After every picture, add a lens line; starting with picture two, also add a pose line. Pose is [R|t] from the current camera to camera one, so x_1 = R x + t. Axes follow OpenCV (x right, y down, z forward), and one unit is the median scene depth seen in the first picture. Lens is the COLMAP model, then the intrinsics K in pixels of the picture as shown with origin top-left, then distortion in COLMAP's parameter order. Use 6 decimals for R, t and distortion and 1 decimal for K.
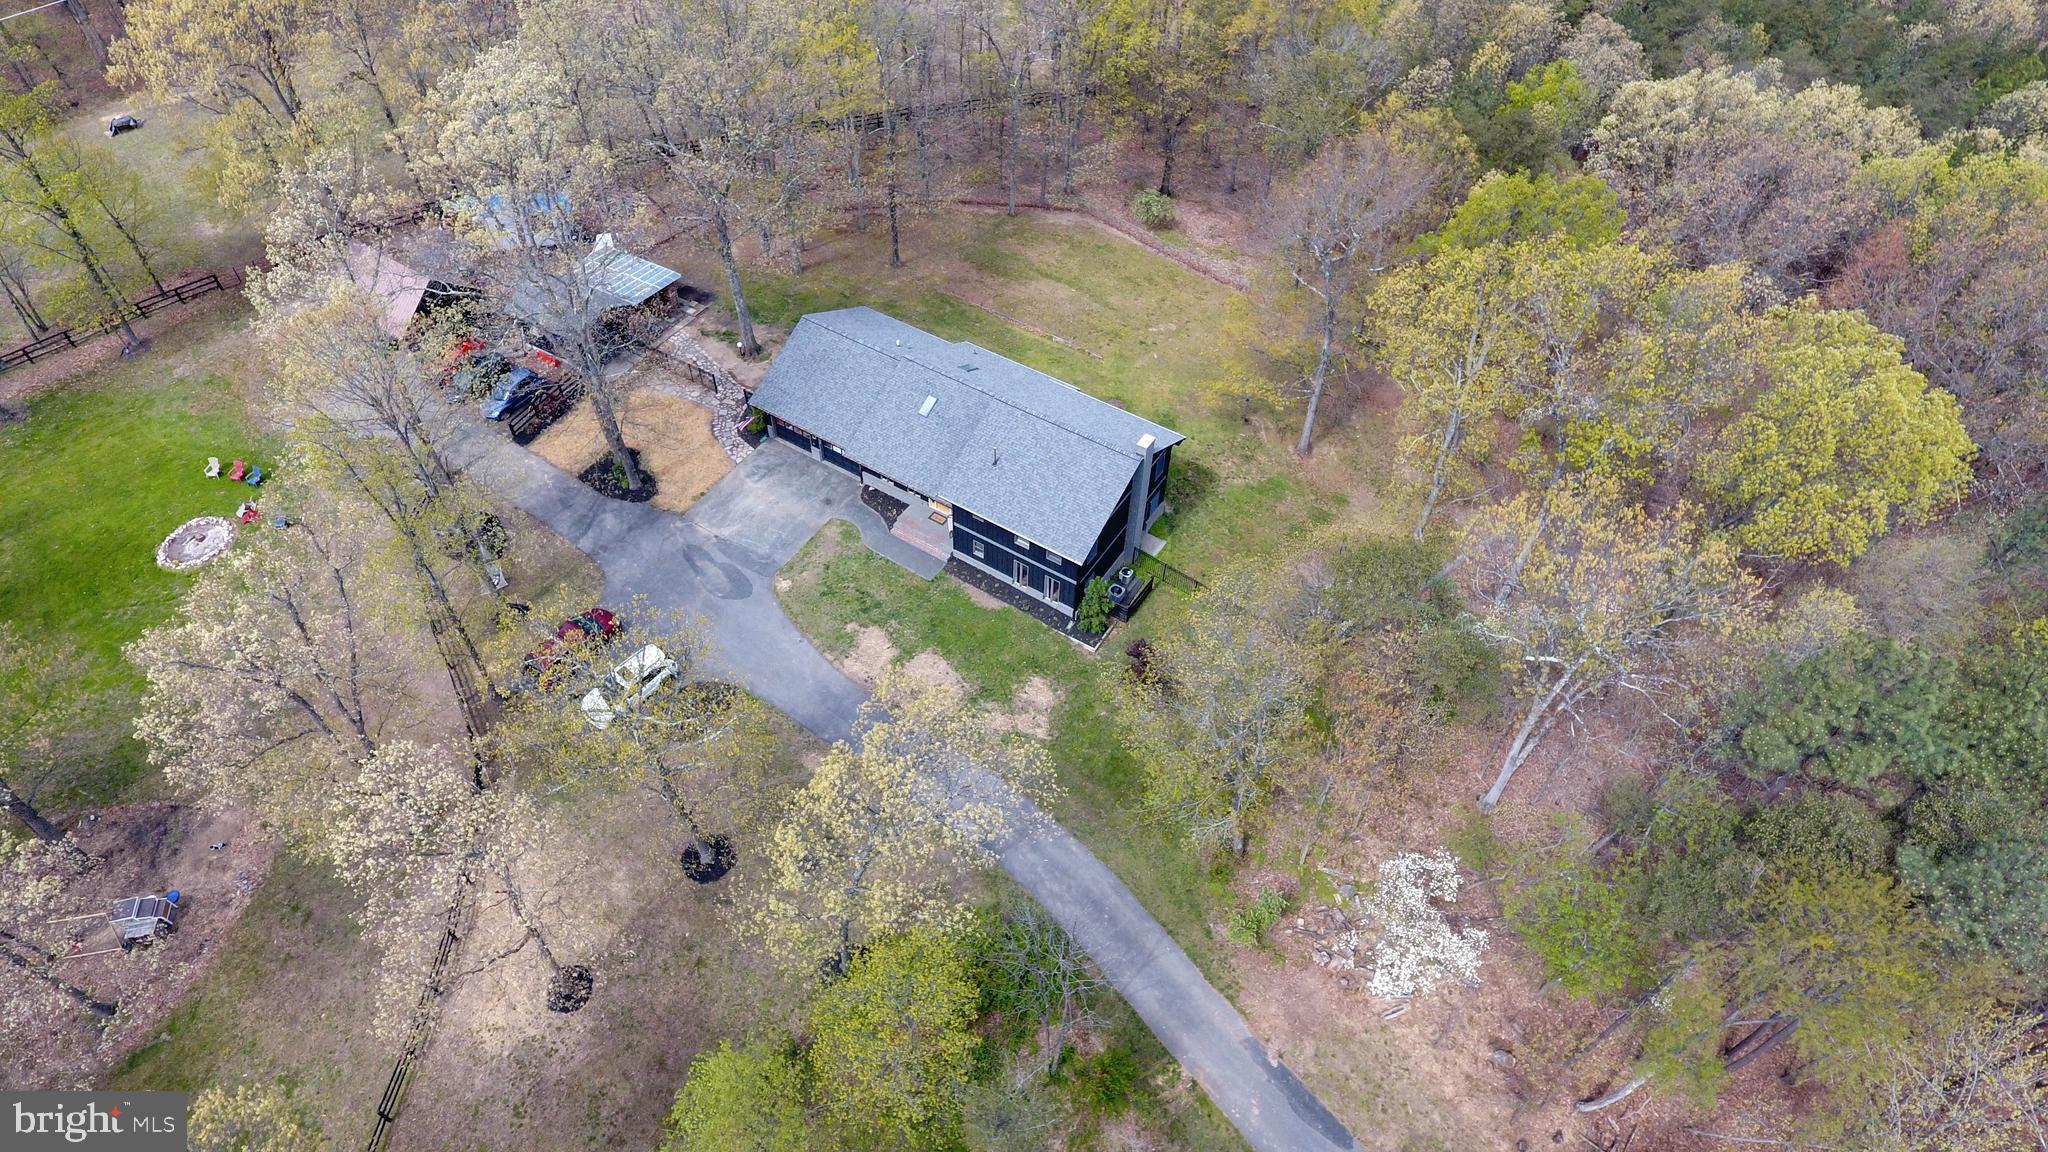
lens RADIAL K [[1197.3, 0, 1008.7], [0, 1197.3, 563.0], [0, 0, 1]] dist [-0.007275, 0.002981]
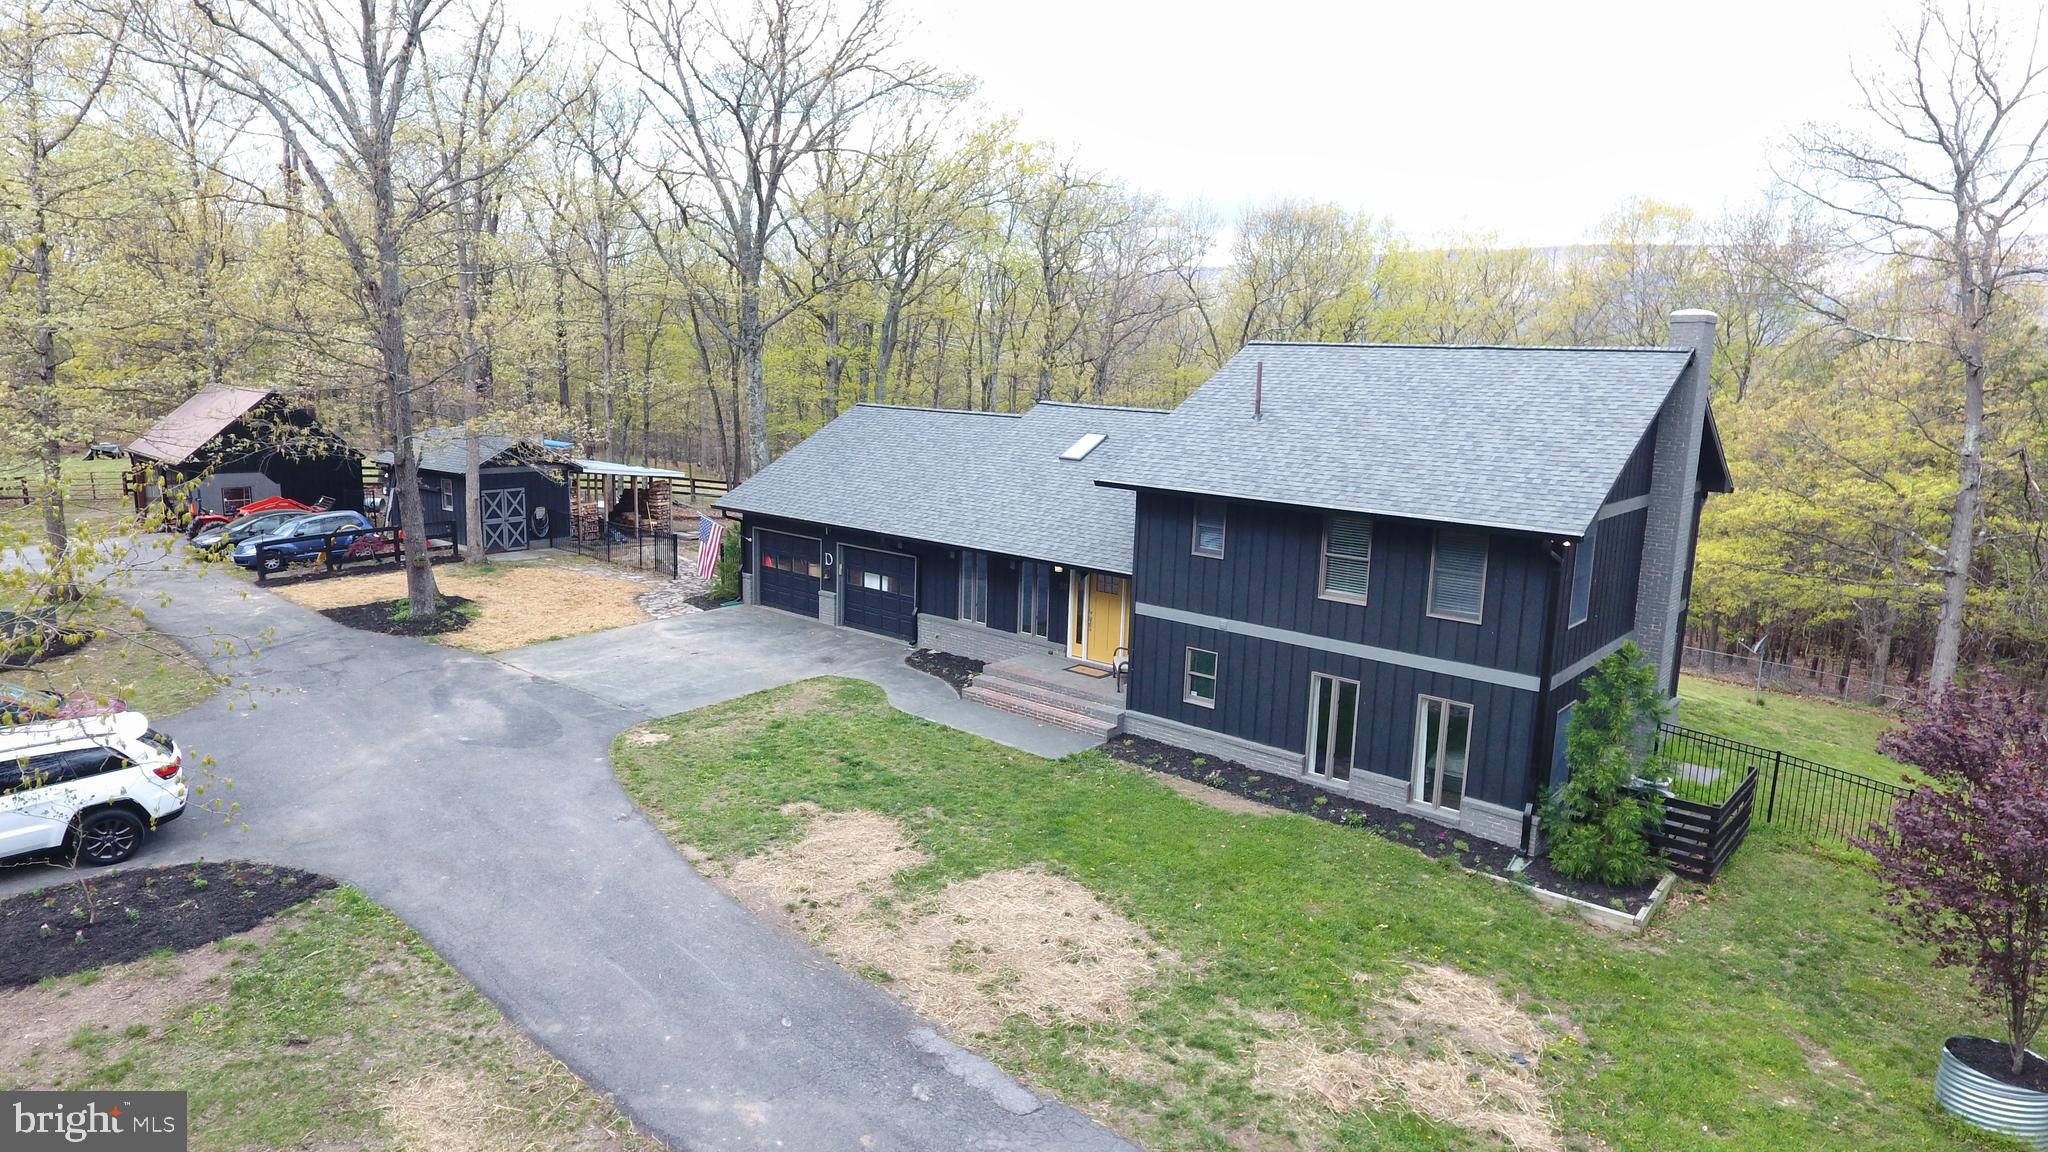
lens RADIAL K [[1197.3, 0, 1004.4], [0, 1197.3, 567.1], [0, 0, 1]] dist [-0.007275, 0.002981]
pose [[0.990119, 0.038556, -0.134827, -0.034819], [-0.114472, 0.777578, -0.618278, 0.179505], [0.081000, 0.627603, 0.774308, 0.673338]]
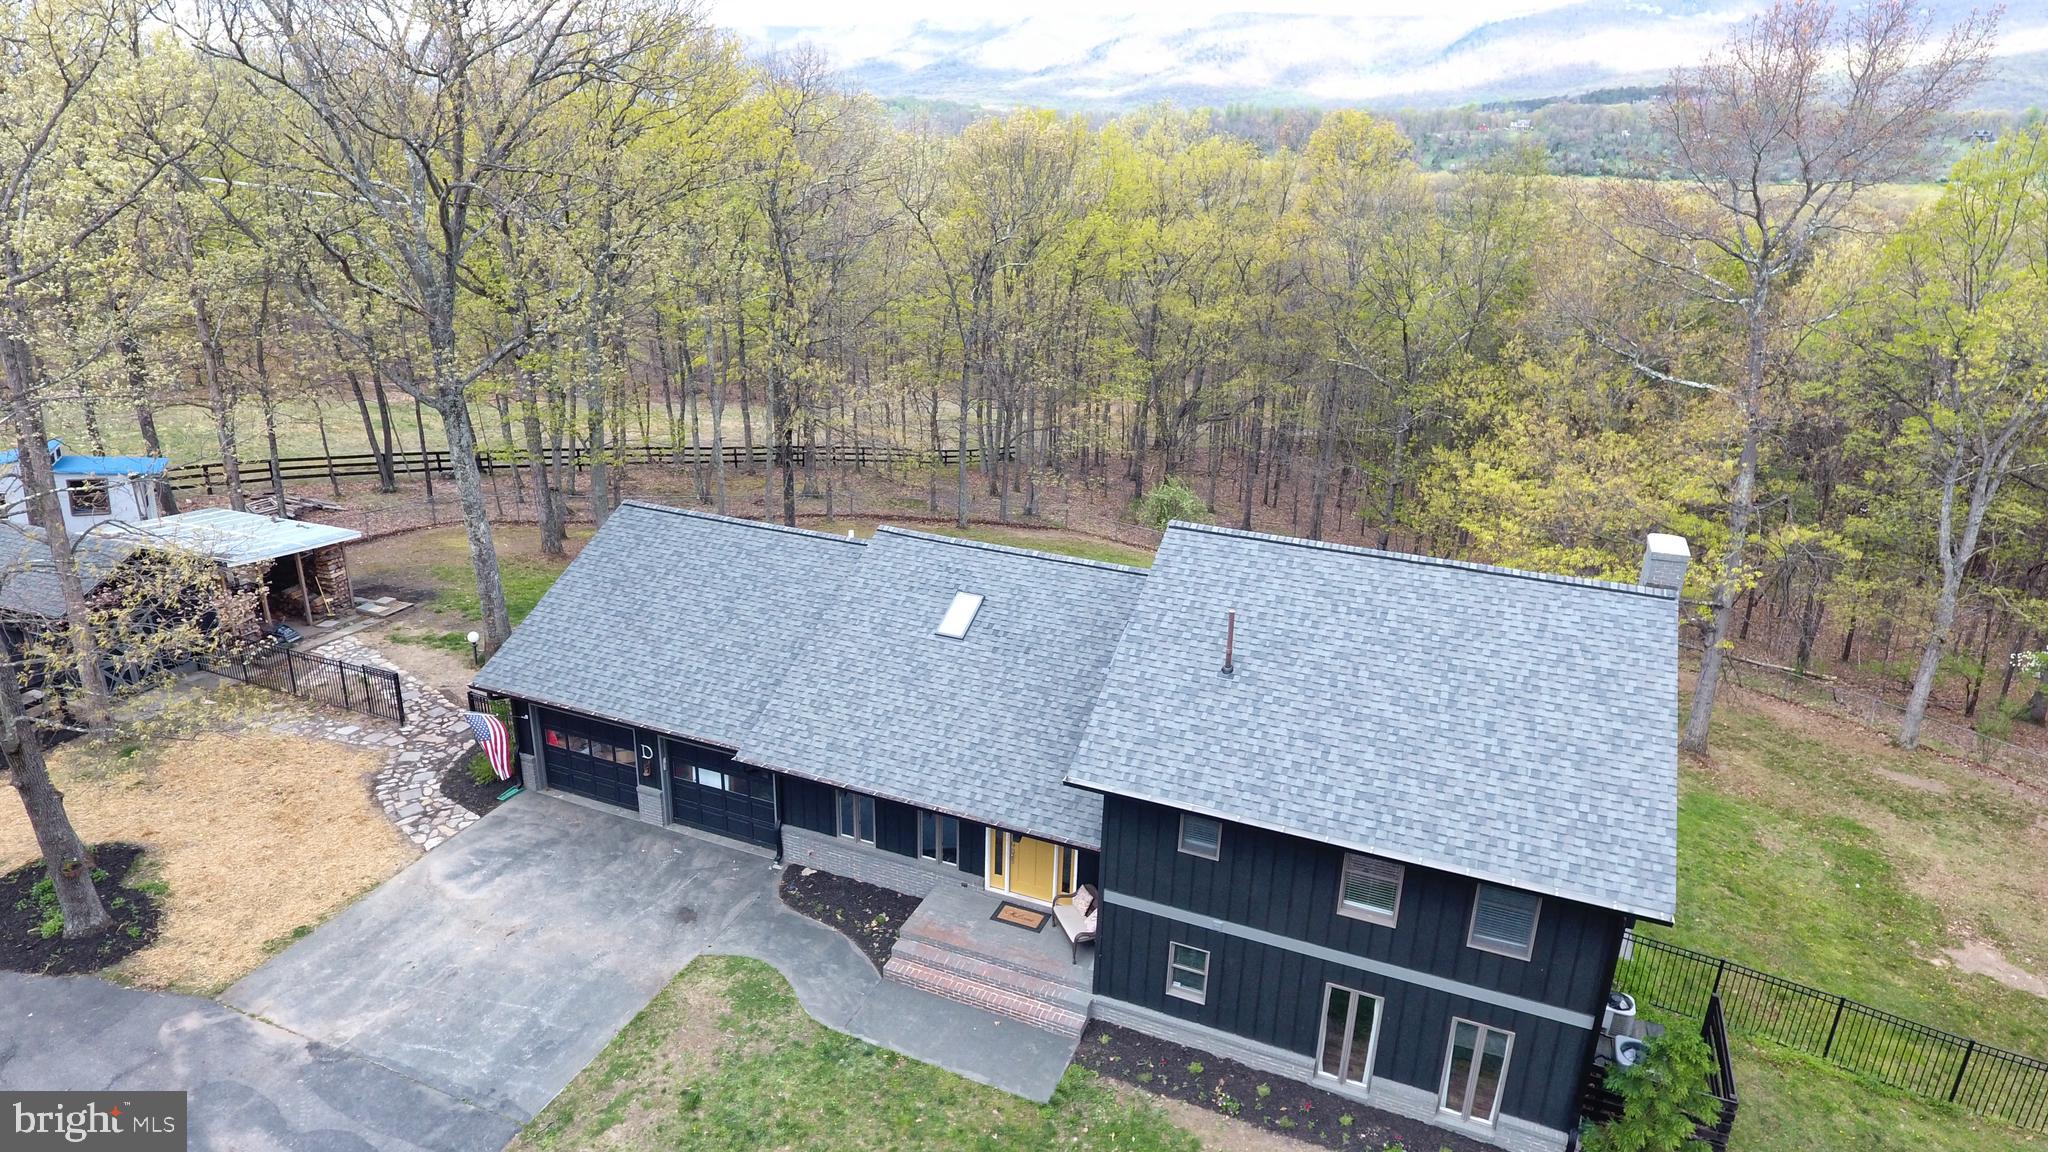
lens RADIAL K [[1197.3, 0, 1005.0], [0, 1197.3, 565.7], [0, 0, 1]] dist [-0.007275, 0.002981]
pose [[0.985148, -0.051533, 0.163794, -0.113953], [0.123604, 0.874964, -0.468145, 0.034677], [-0.119189, 0.481437, 0.868339, 0.652398]]
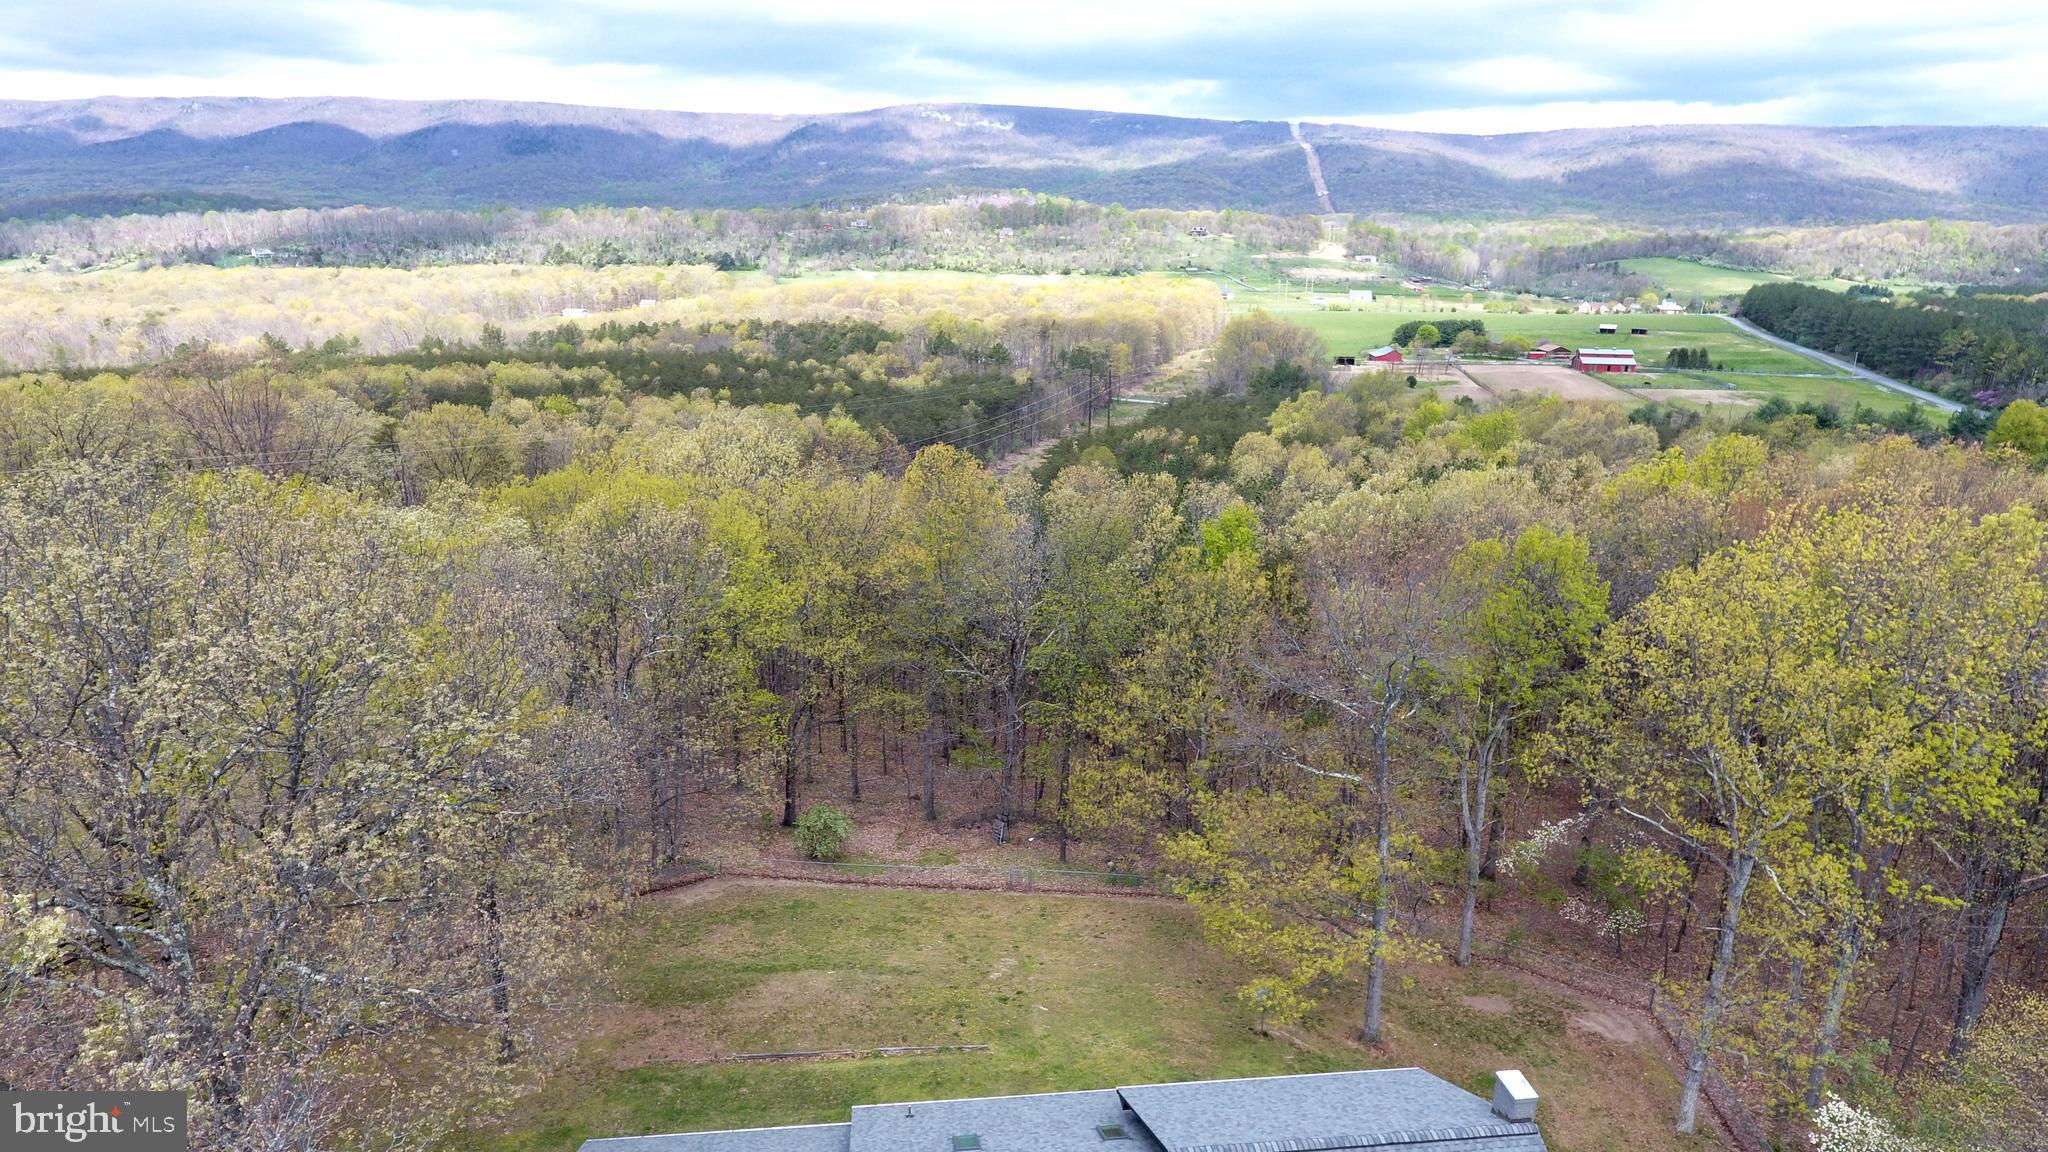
lens RADIAL K [[1197.3, 0, 1005.0], [0, 1197.3, 573.1], [0, 0, 1]] dist [-0.007275, 0.002981]
pose [[0.776715, -0.174271, 0.605263, -0.262060], [0.469936, 0.800177, -0.372662, -0.163672], [-0.419373, 0.573887, 0.703405, 0.569473]]
